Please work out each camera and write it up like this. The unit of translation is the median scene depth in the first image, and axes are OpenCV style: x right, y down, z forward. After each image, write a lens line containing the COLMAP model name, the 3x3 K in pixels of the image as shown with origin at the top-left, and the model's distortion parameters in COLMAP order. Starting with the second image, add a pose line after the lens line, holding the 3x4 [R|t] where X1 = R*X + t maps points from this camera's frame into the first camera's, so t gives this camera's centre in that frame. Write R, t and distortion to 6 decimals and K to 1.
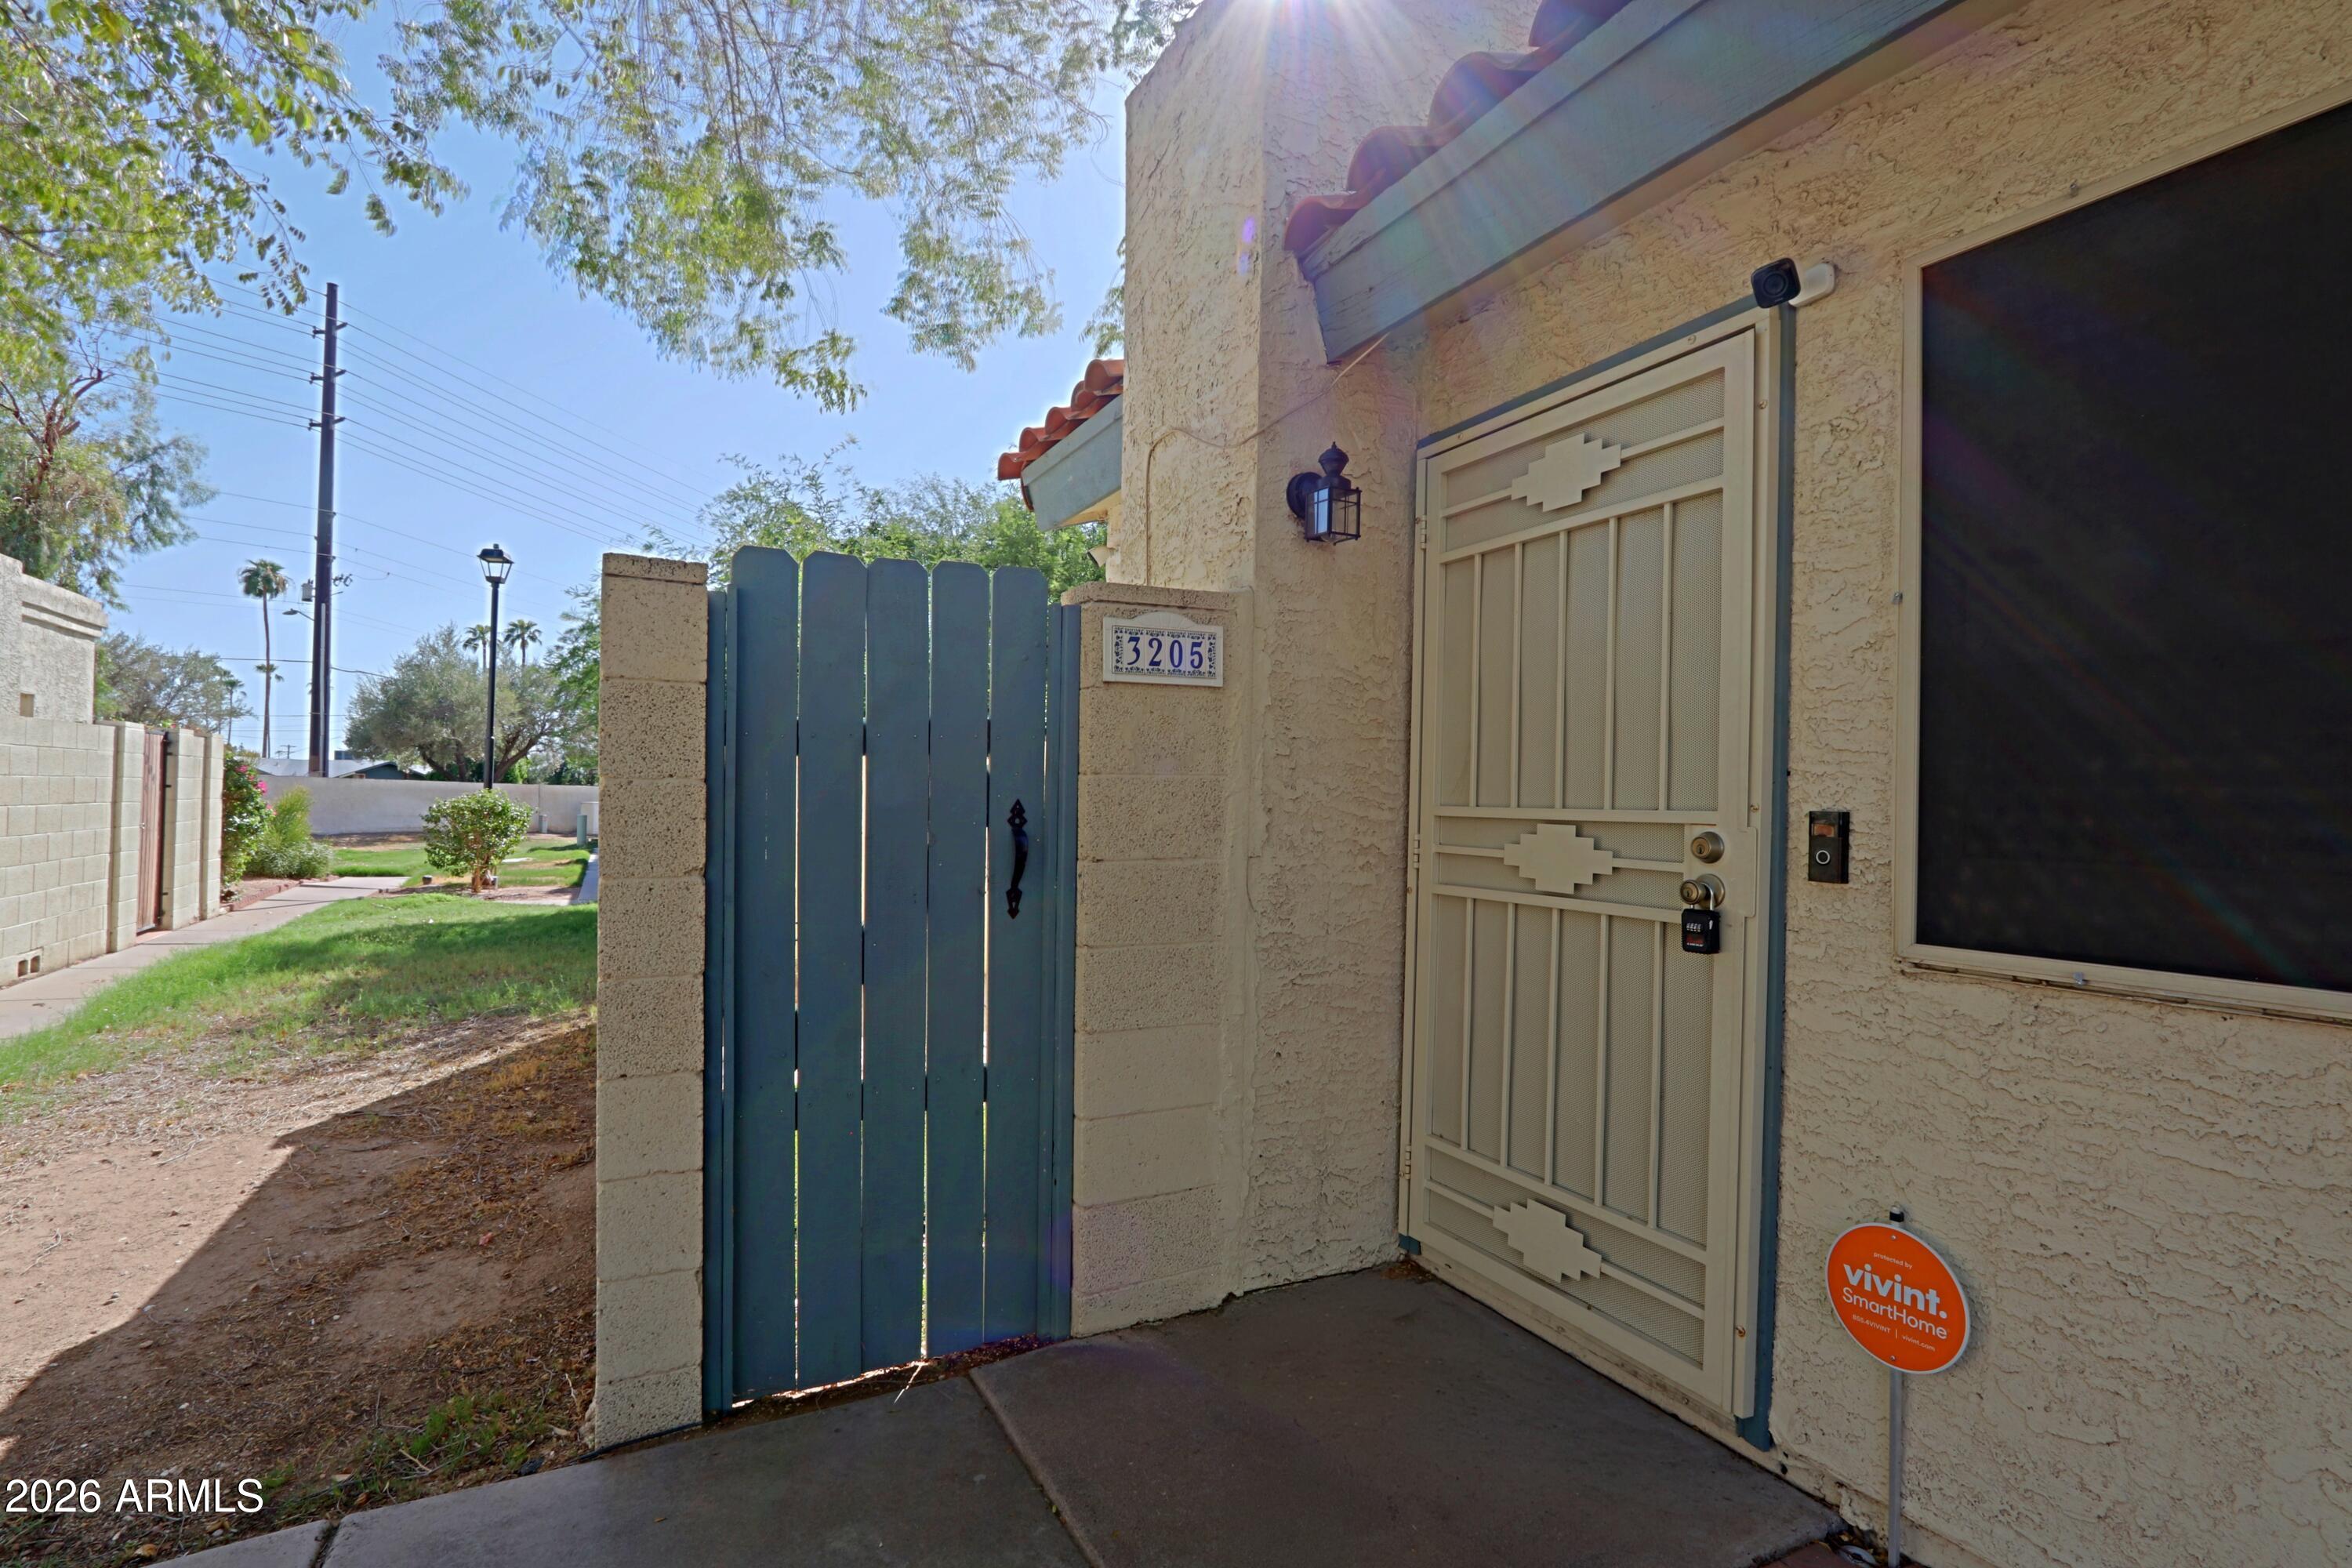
lens RADIAL K [[1097.0, 0, 1163.4], [0, 1097.0, 800.7], [0, 0, 1]] dist [-0.011320, 0.000916]
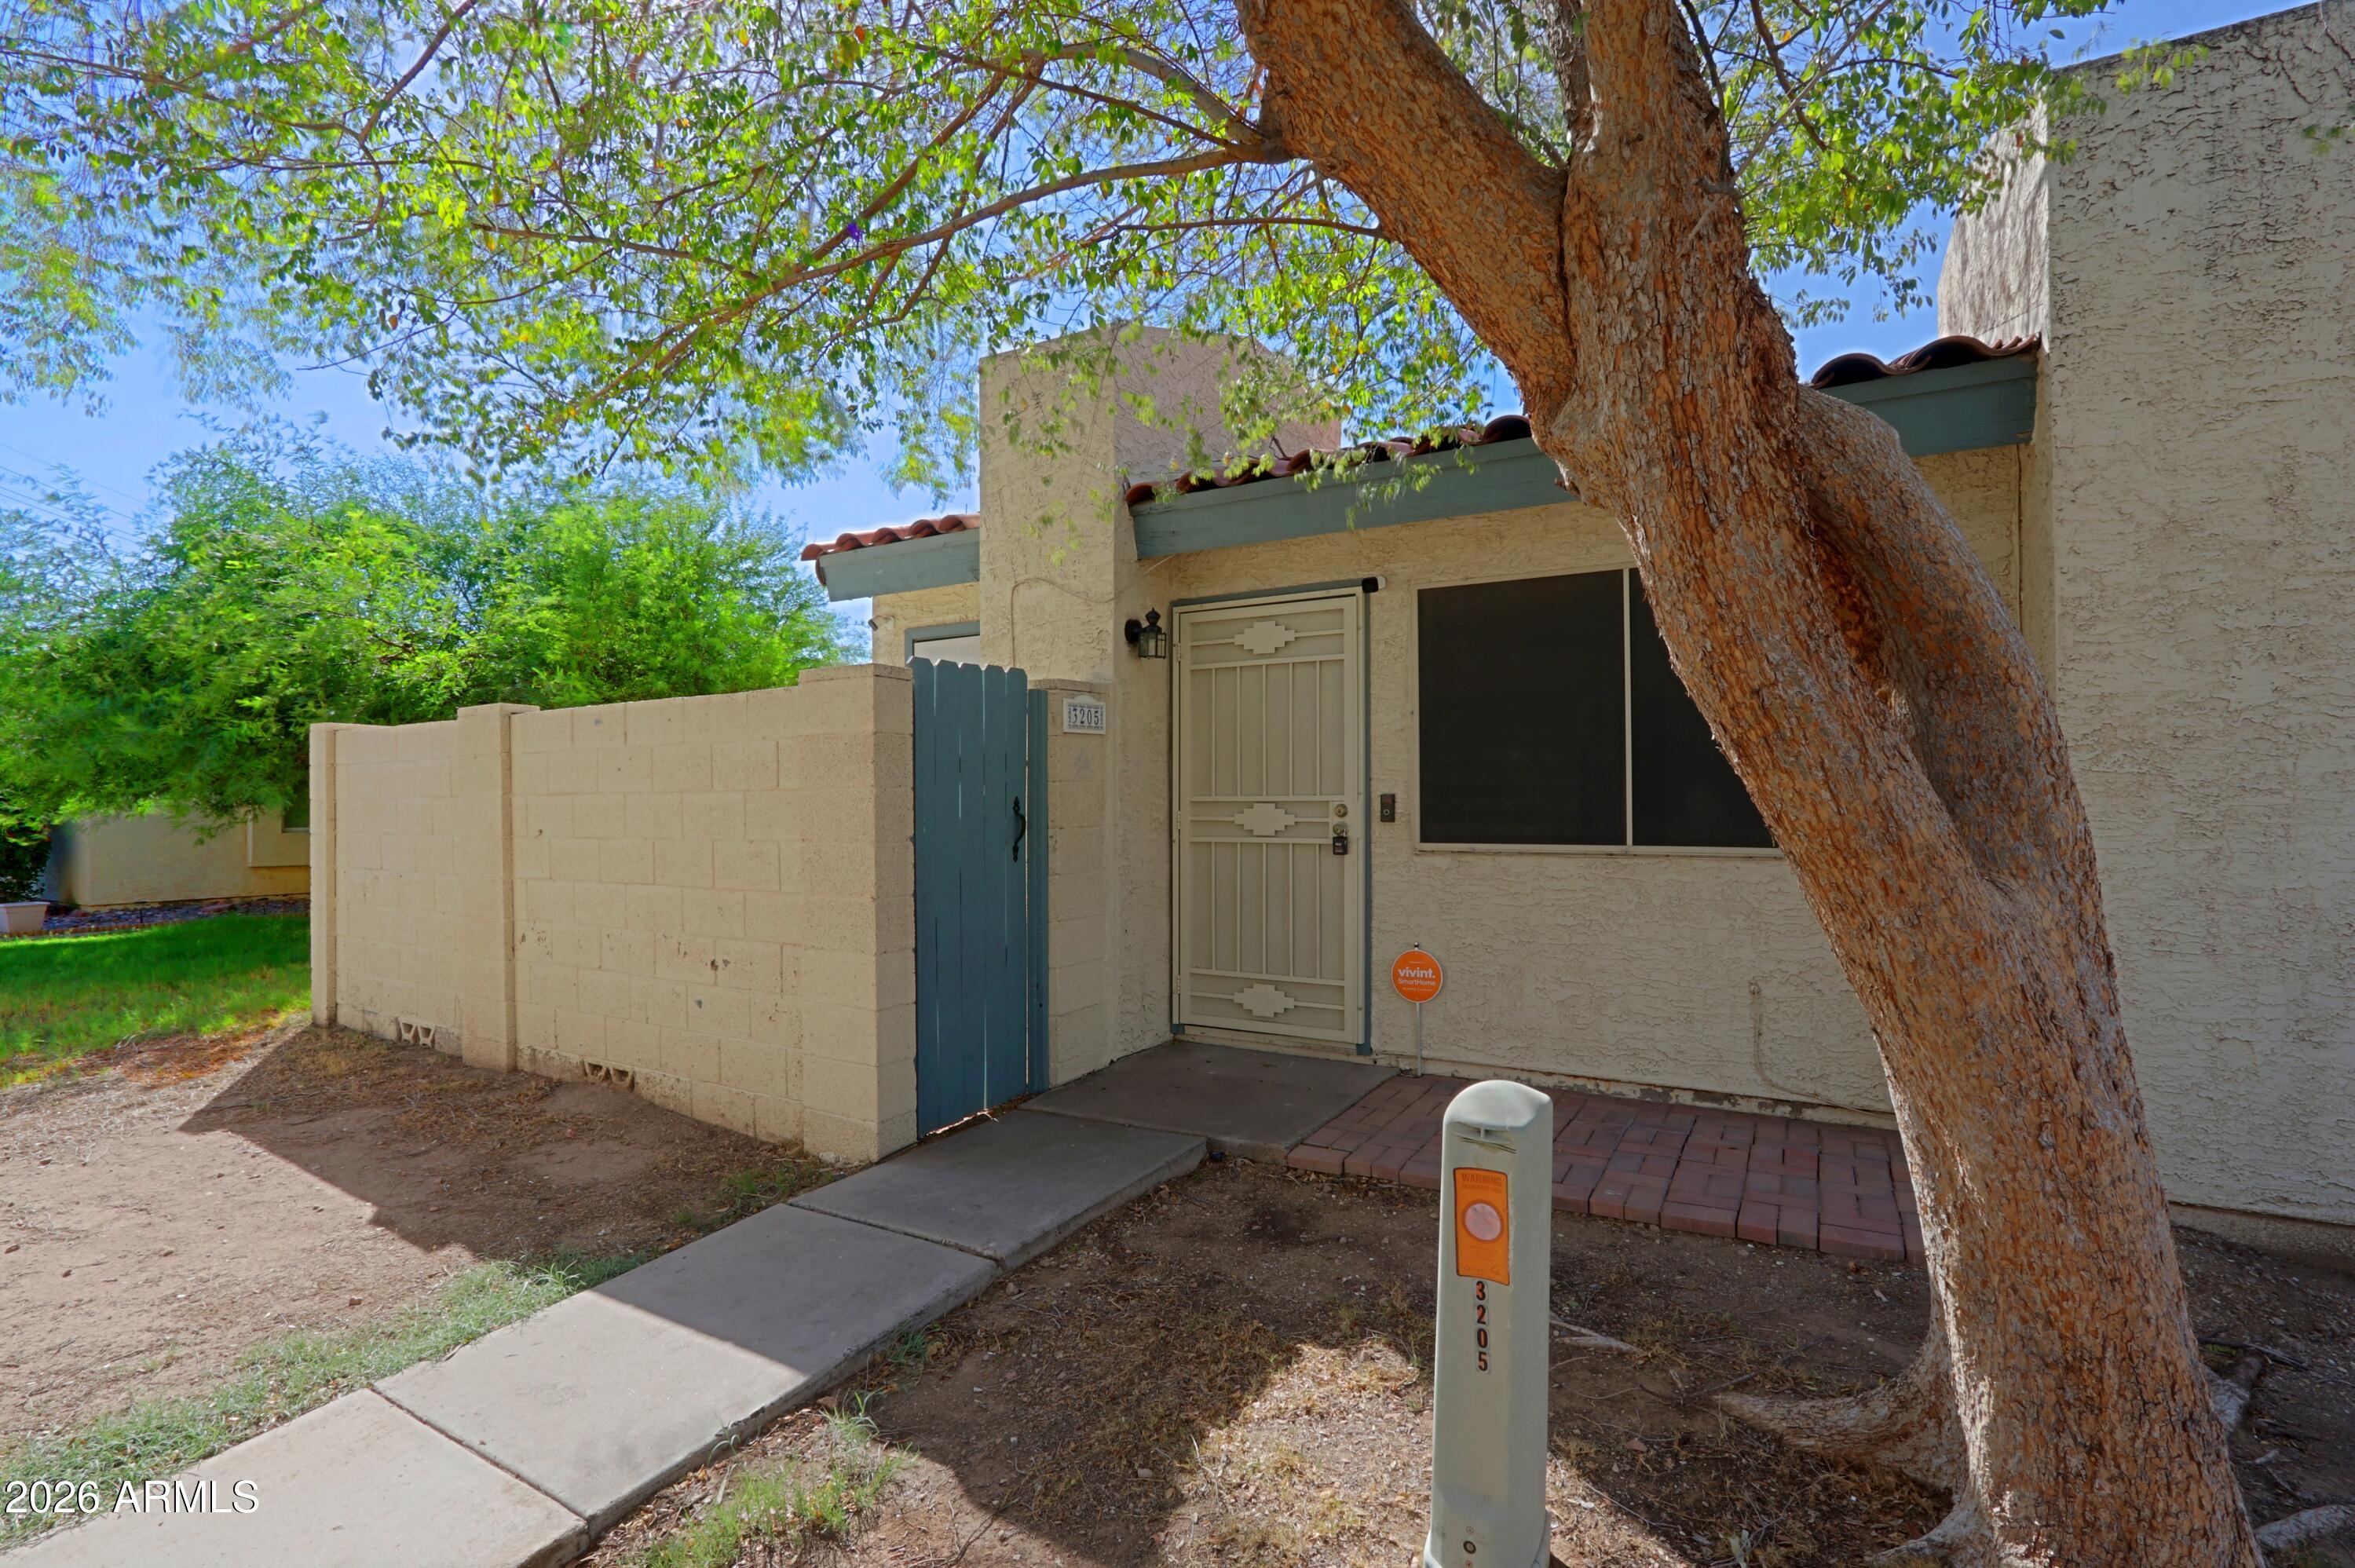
lens RADIAL K [[1098.3, 0, 1164.9], [0, 1098.3, 800.8], [0, 0, 1]] dist [-0.011320, 0.000916]
pose [[0.841592, -0.019431, 0.539765, -0.933809], [0.018238, 0.999805, 0.007556, -0.002943], [-0.539806, 0.003486, 0.841782, -0.673130]]
